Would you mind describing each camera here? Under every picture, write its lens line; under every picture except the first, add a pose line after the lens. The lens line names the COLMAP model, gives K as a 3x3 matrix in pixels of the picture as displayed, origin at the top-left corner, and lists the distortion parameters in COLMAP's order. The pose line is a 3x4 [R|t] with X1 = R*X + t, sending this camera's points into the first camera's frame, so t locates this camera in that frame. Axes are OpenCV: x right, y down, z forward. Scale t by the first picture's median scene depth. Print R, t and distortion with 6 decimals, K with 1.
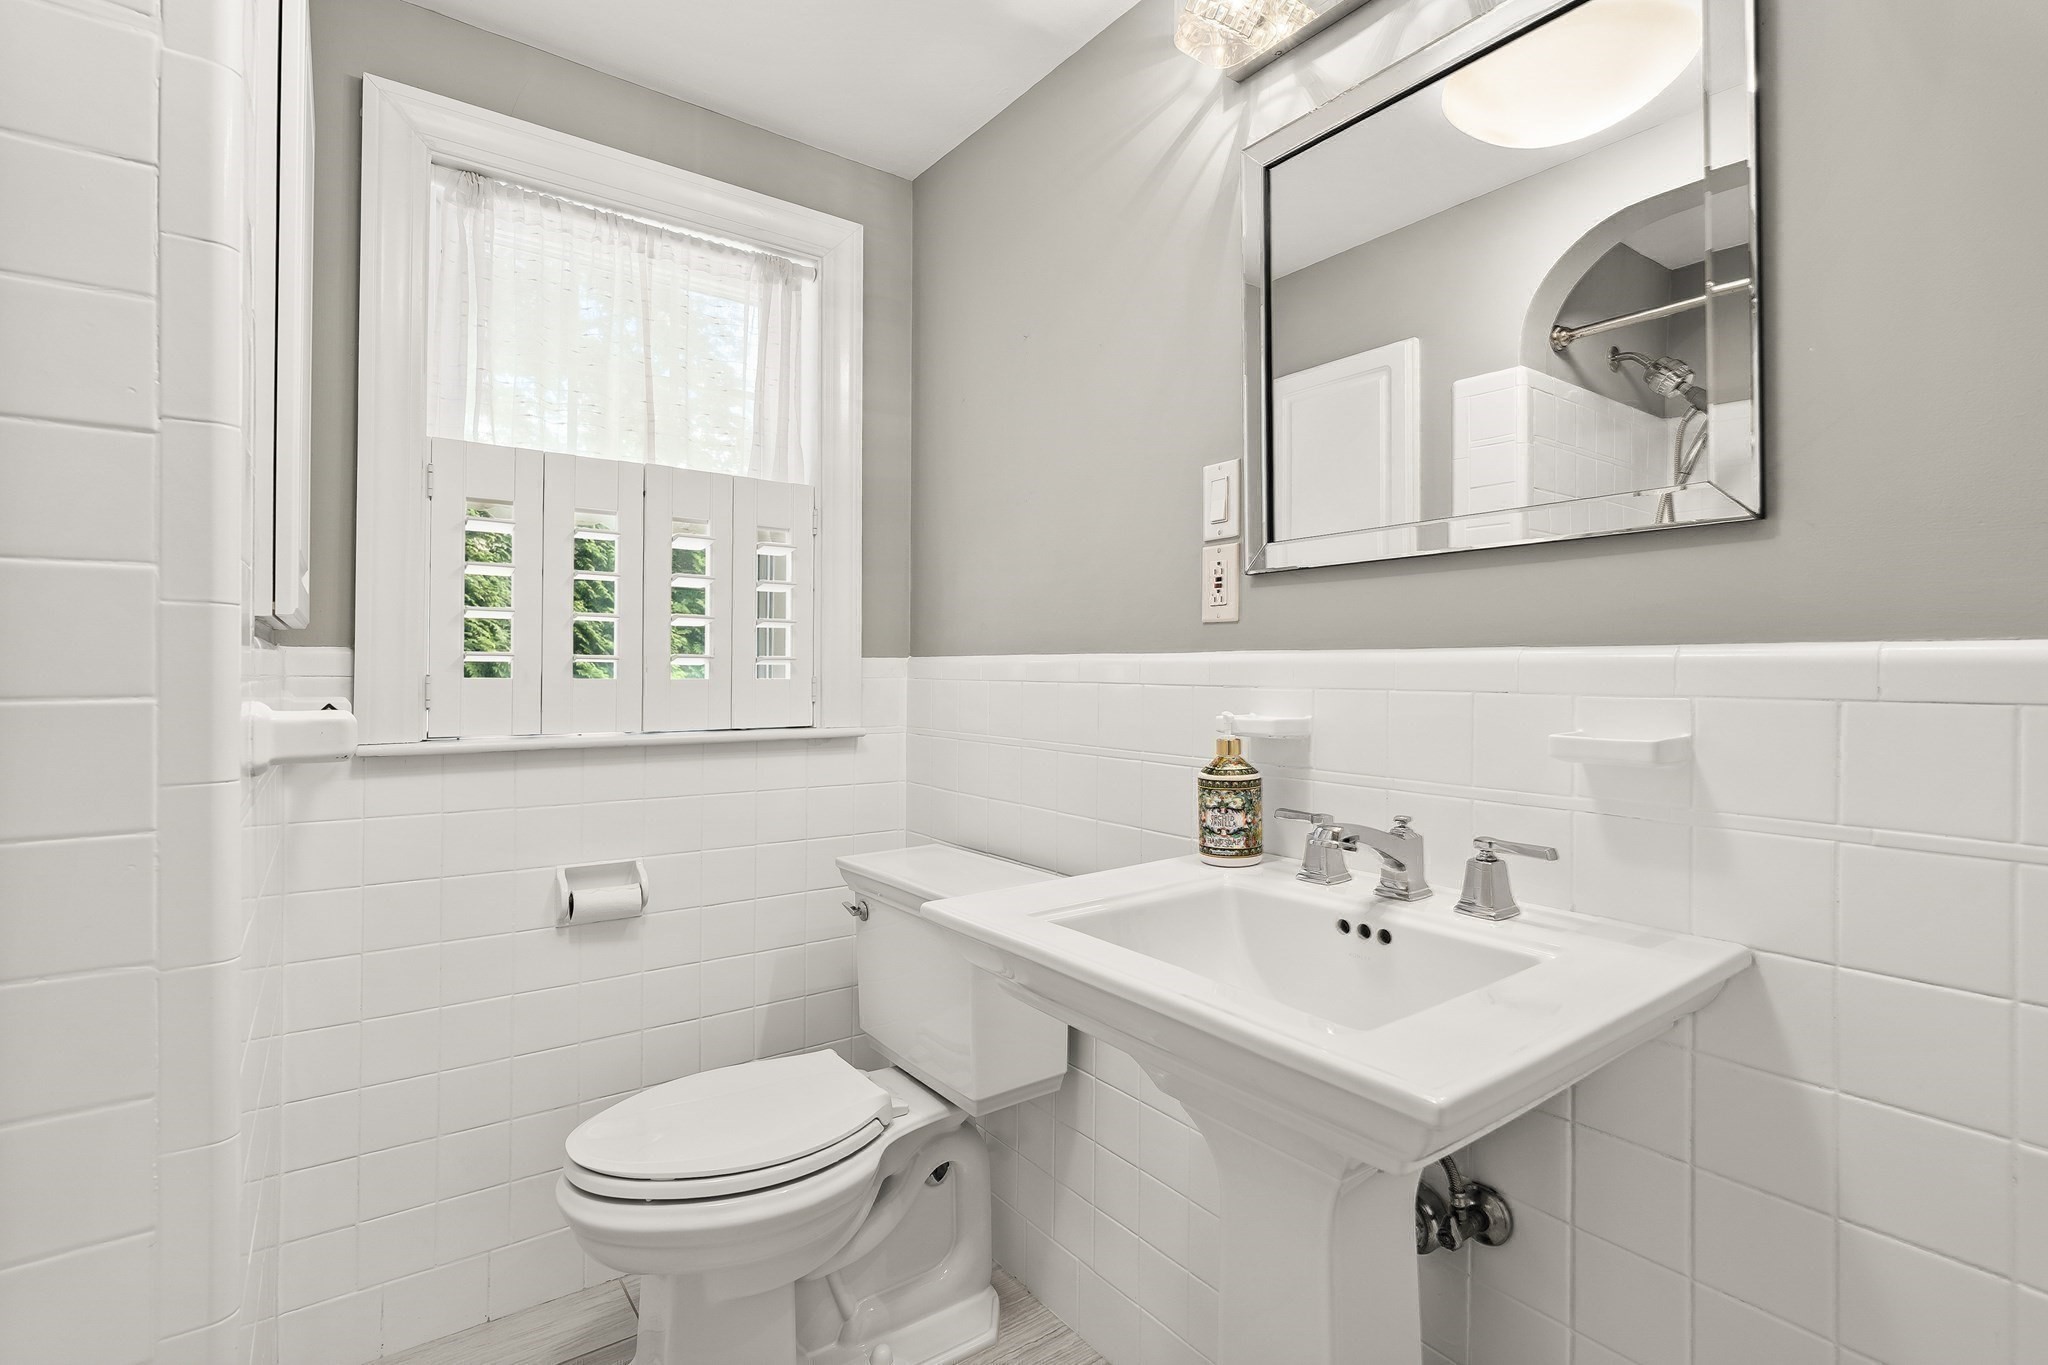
lens RADIAL K [[957.3, 0, 1028.4], [0, 957.3, 671.2], [0, 0, 1]] dist [-0.010508, 0.000127]
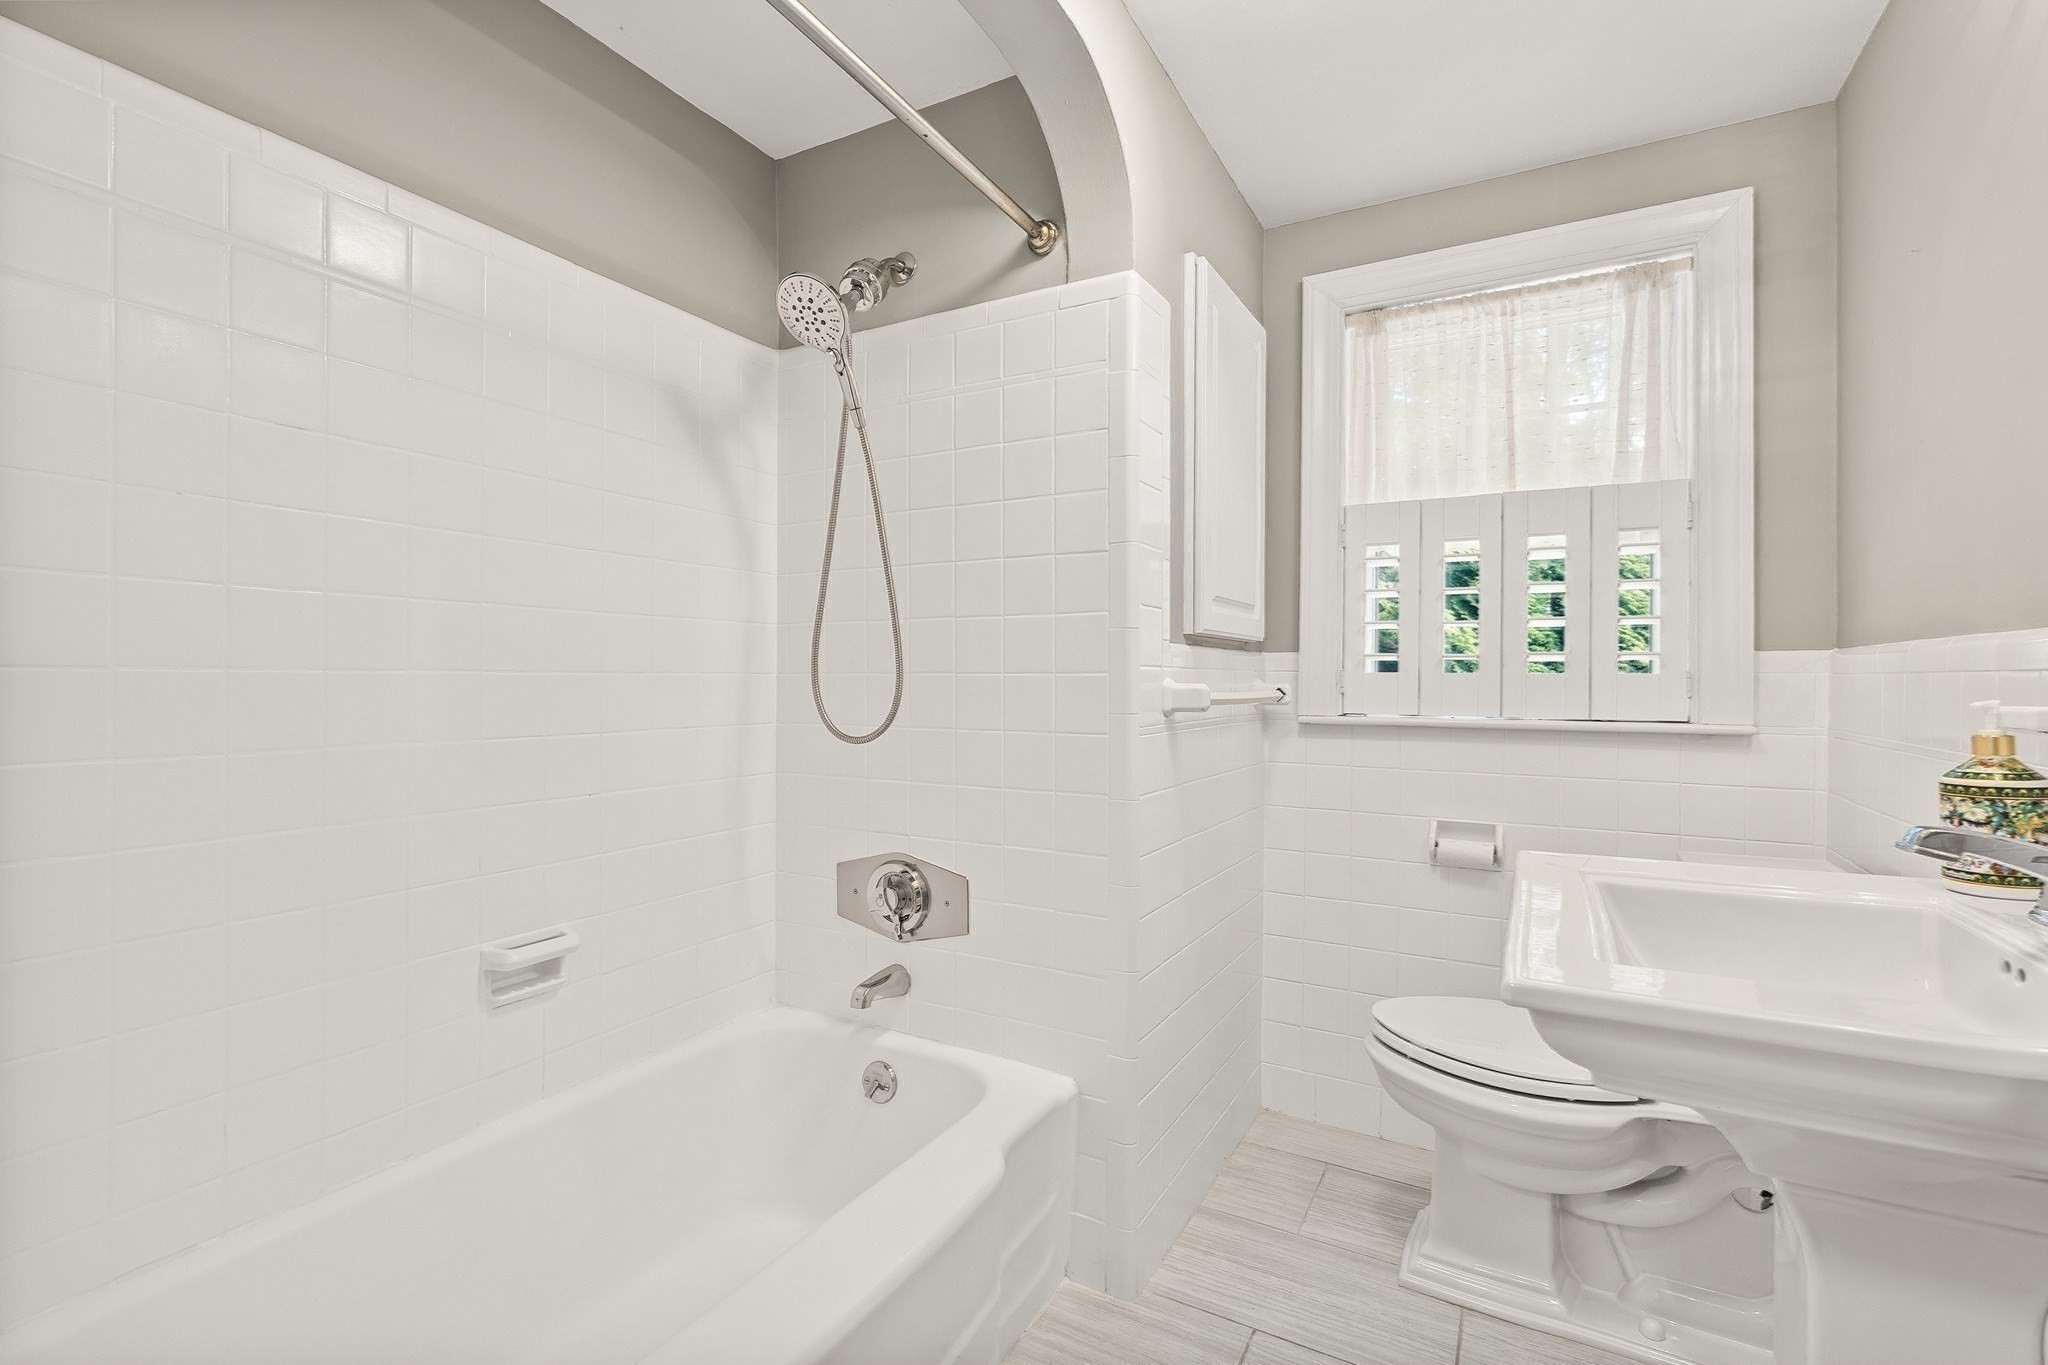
lens RADIAL K [[931.8, 0, 1023.4], [0, 931.8, 688.3], [0, 0, 1]] dist [-0.004685, 0.000117]
pose [[0.407483, 0.006306, -0.913191, 0.416437], [-0.002966, 0.999980, 0.005582, 0.022398], [0.913208, 0.000434, 0.407494, -0.021049]]
